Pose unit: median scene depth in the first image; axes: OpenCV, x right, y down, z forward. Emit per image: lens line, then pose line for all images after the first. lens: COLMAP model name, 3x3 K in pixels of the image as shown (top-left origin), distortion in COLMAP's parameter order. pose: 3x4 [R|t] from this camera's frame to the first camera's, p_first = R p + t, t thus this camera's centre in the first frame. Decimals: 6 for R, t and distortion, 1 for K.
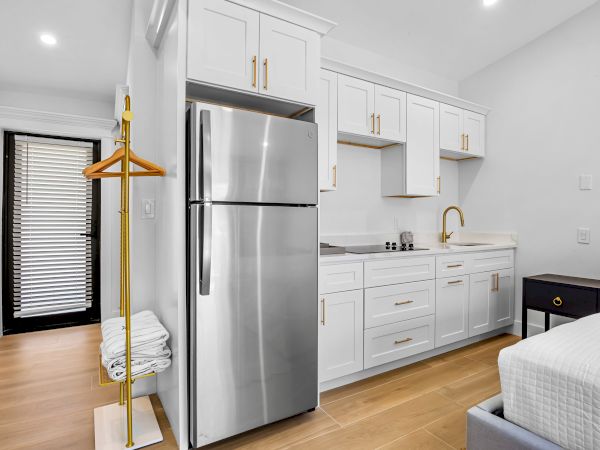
lens RADIAL K [[334.8, 0, 301.5], [0, 334.8, 220.2], [0, 0, 1]] dist [-0.004071, -0.000201]
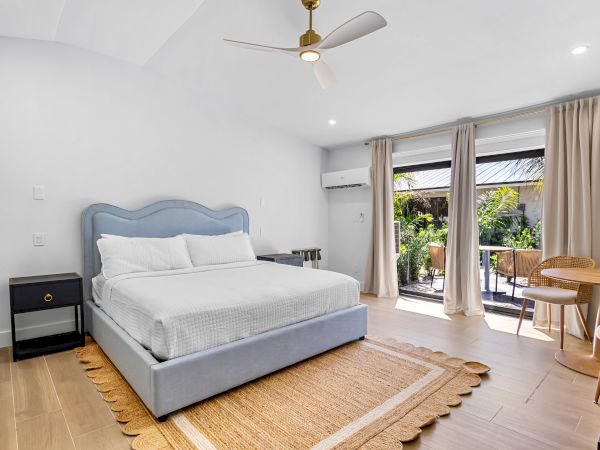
lens RADIAL K [[334.8, 0, 301.5], [0, 334.8, 220.2], [0, 0, 1]] dist [-0.004071, -0.000201]
pose [[-0.188291, -0.003804, 0.982106, -0.462165], [-0.000560, 0.999993, 0.003766, -0.023867], [-0.982113, 0.000159, -0.188291, 0.316700]]
